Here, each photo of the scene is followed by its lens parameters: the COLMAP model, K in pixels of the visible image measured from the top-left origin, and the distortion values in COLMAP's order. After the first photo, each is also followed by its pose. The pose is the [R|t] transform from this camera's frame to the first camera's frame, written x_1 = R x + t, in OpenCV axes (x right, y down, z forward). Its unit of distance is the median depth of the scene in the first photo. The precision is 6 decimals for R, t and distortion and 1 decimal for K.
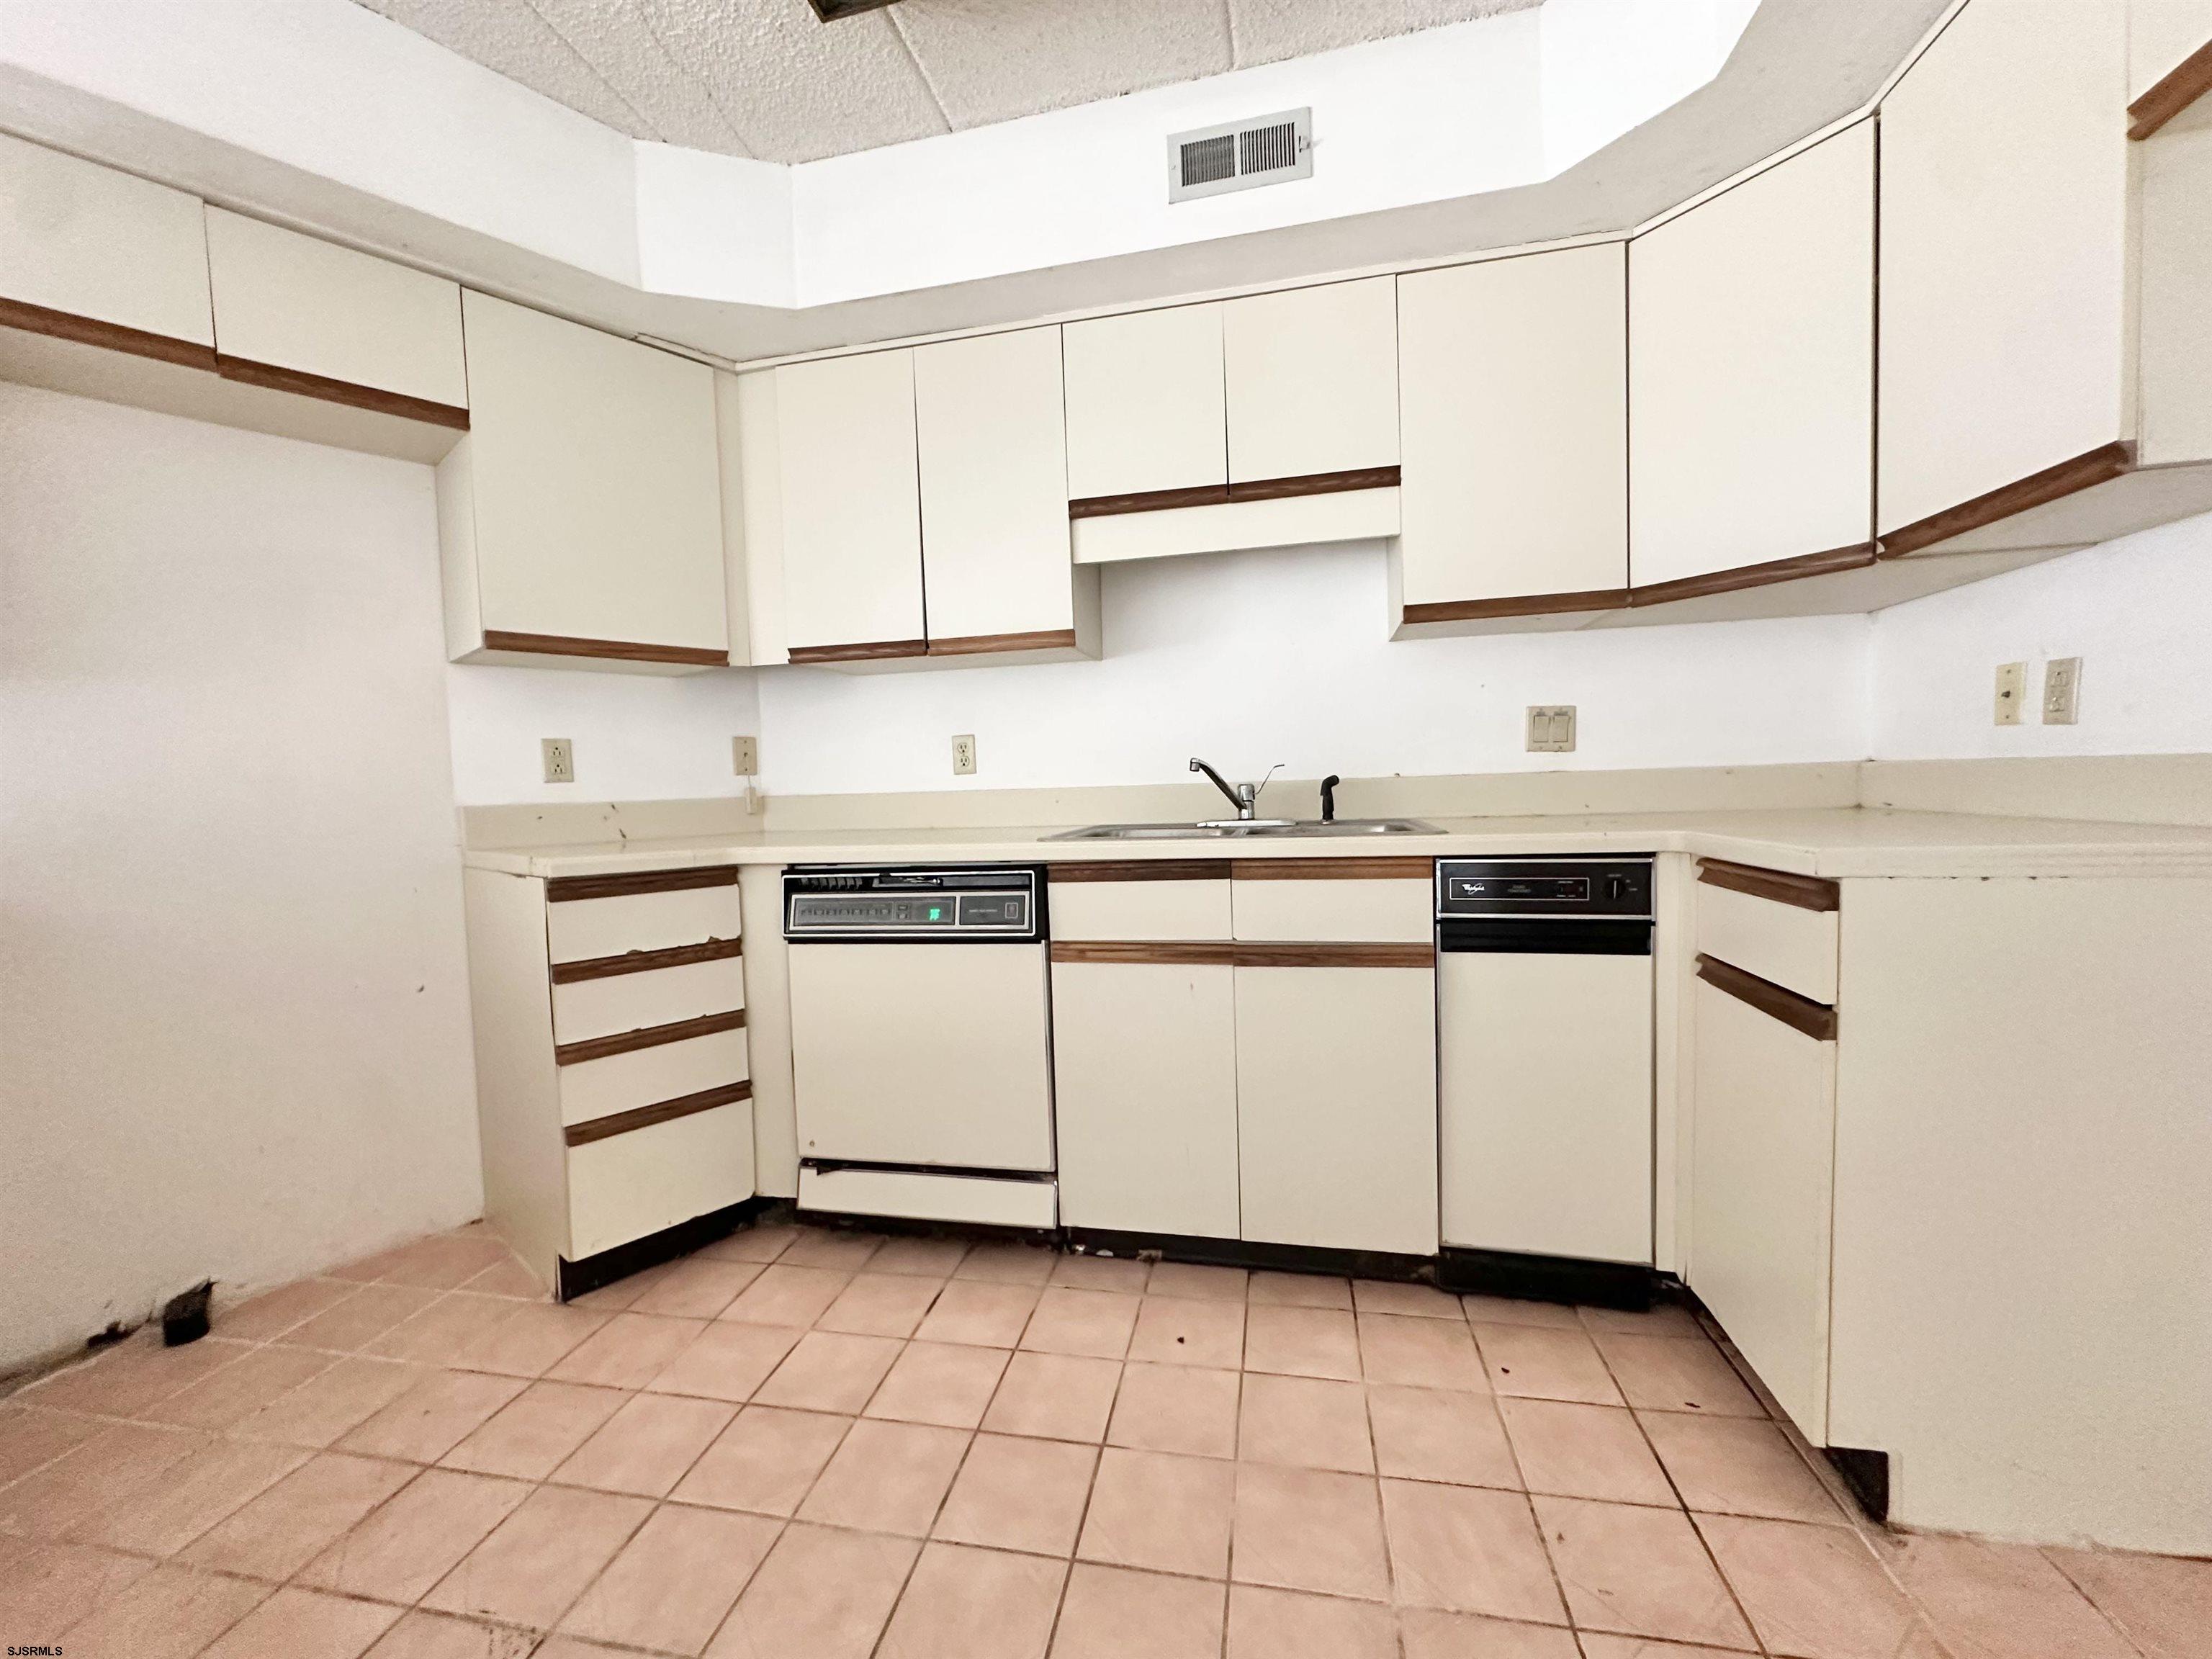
lens RADIAL K [[890.2, 0, 1106.5], [0, 890.2, 831.7], [0, 0, 1]] dist [-0.001854, -0.000111]
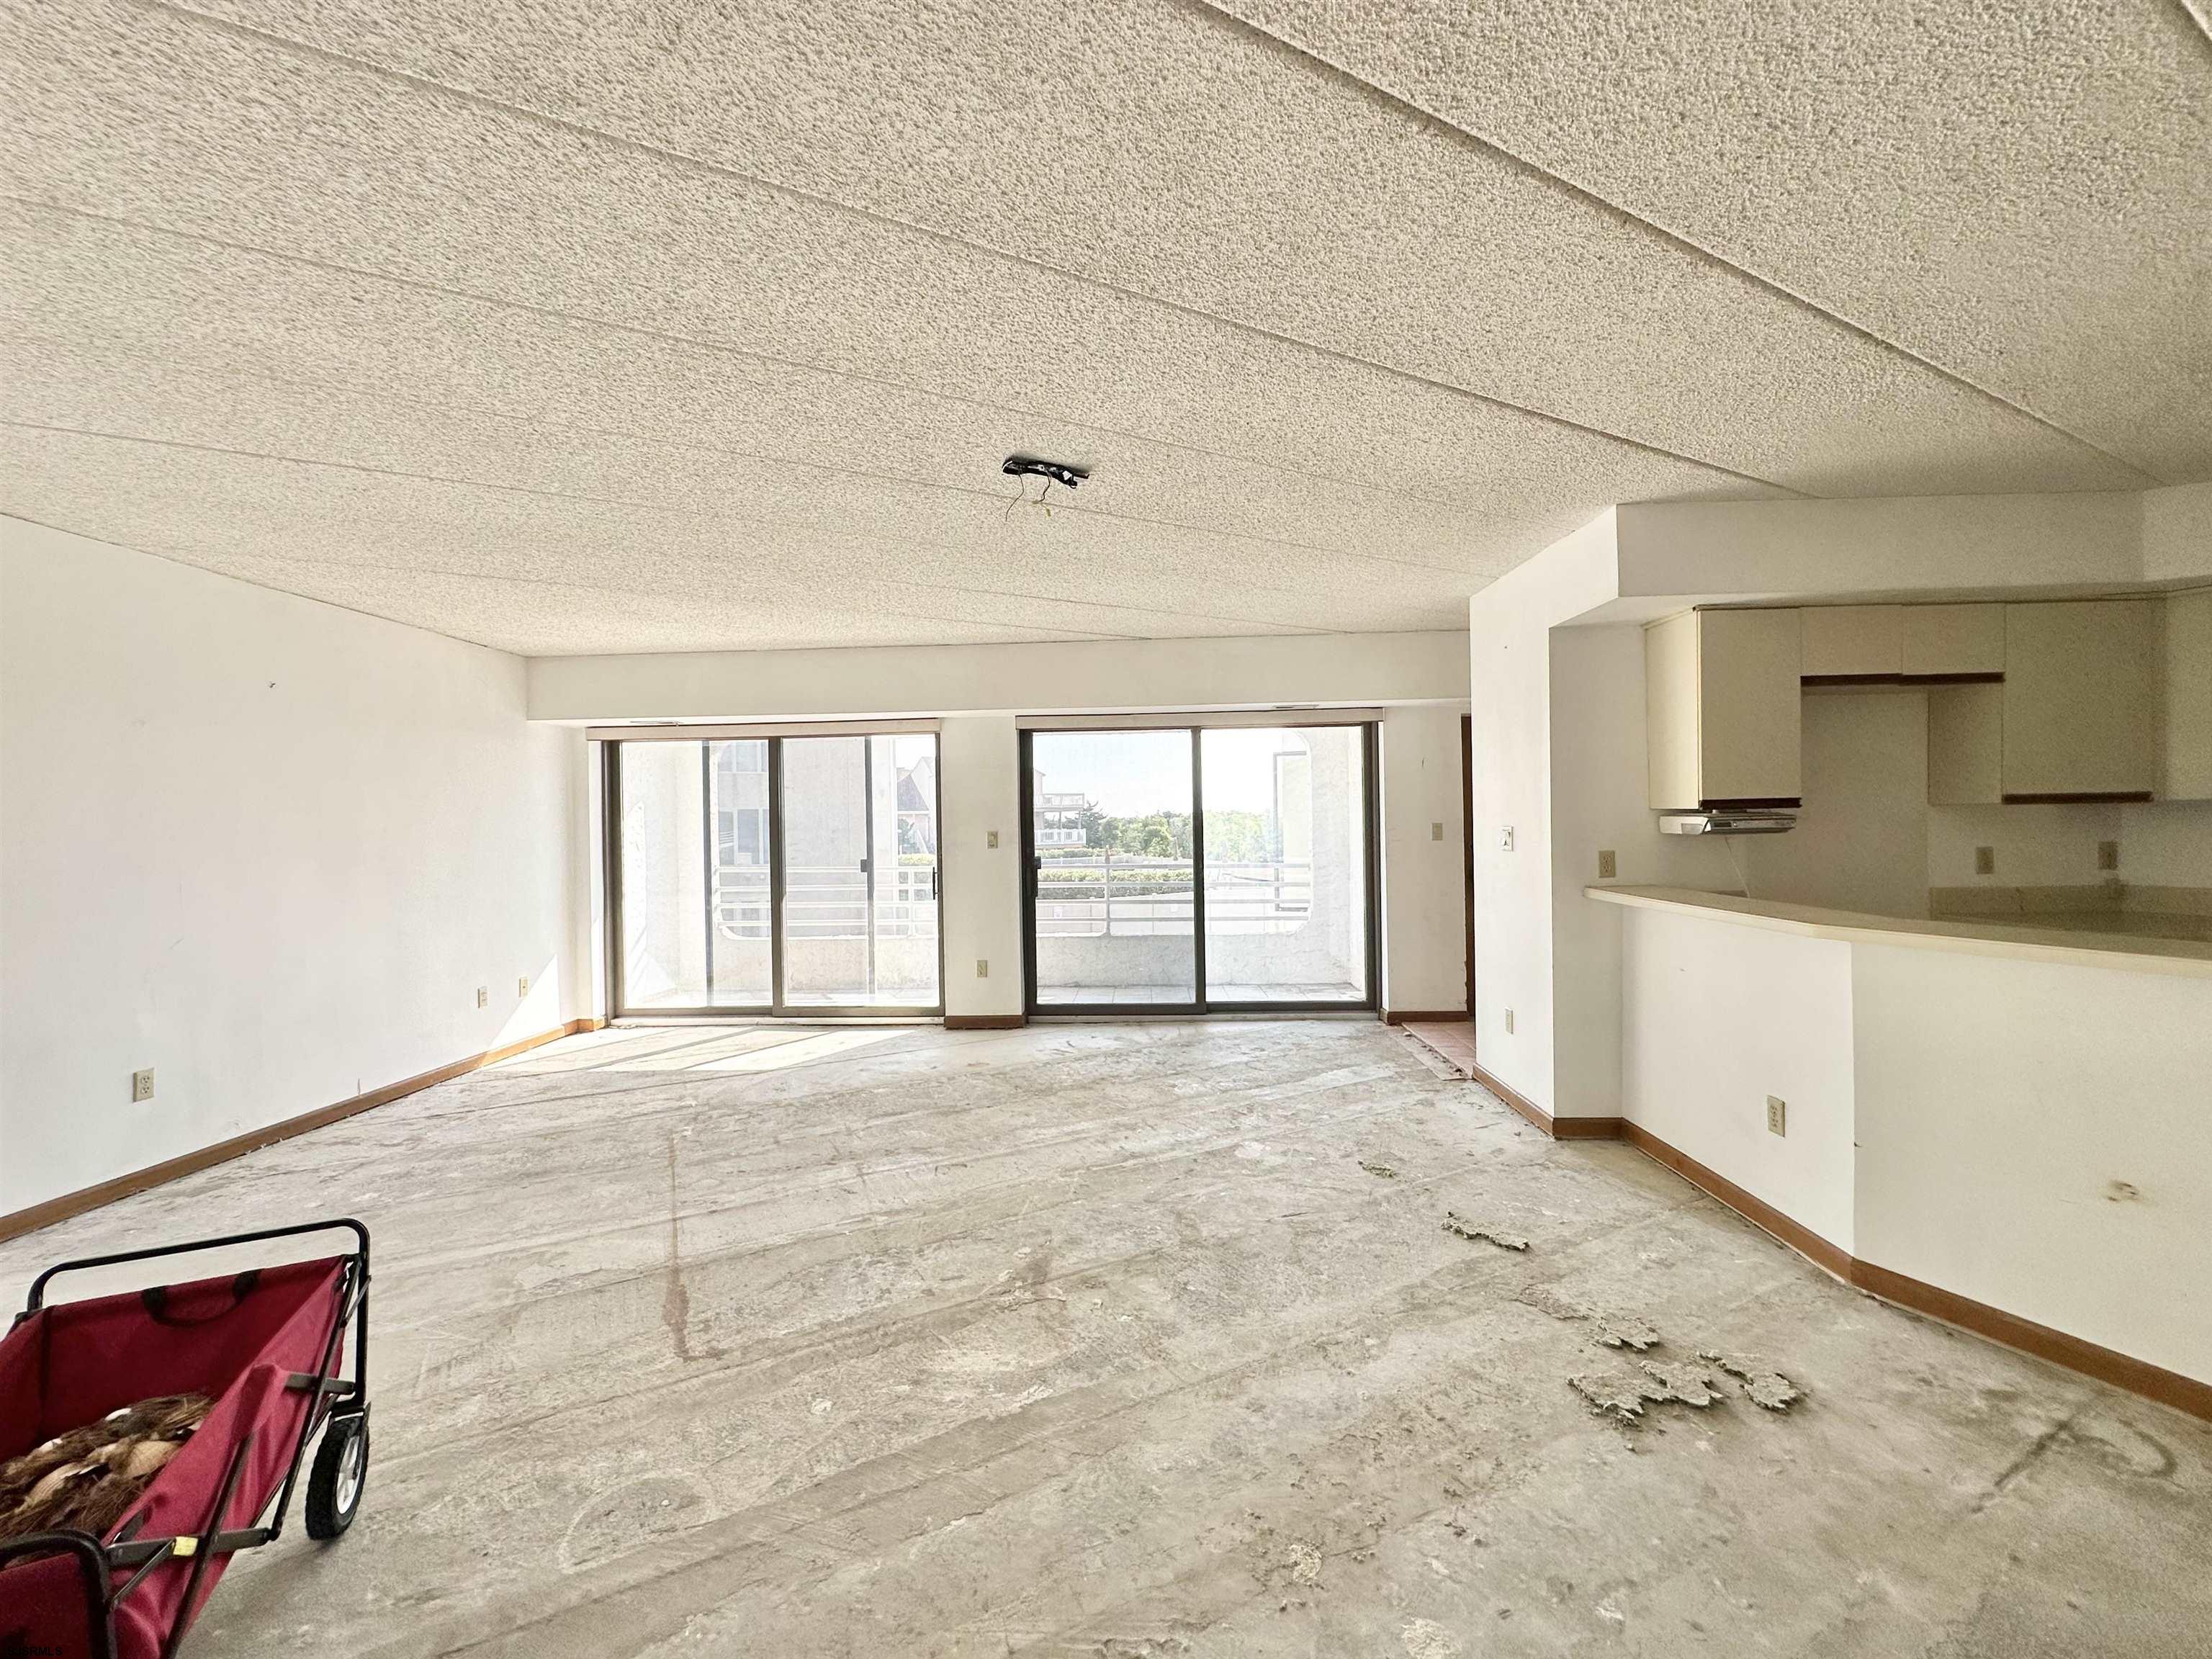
lens RADIAL K [[882.5, 0, 1107.0], [0, 882.5, 828.3], [0, 0, 1]] dist [-0.004732, 0.000808]
pose [[0.642877, 0.026972, -0.765494, -0.494207], [-0.045436, 0.998963, -0.002960, -0.071128], [0.764620, 0.036684, 0.643436, -1.431307]]
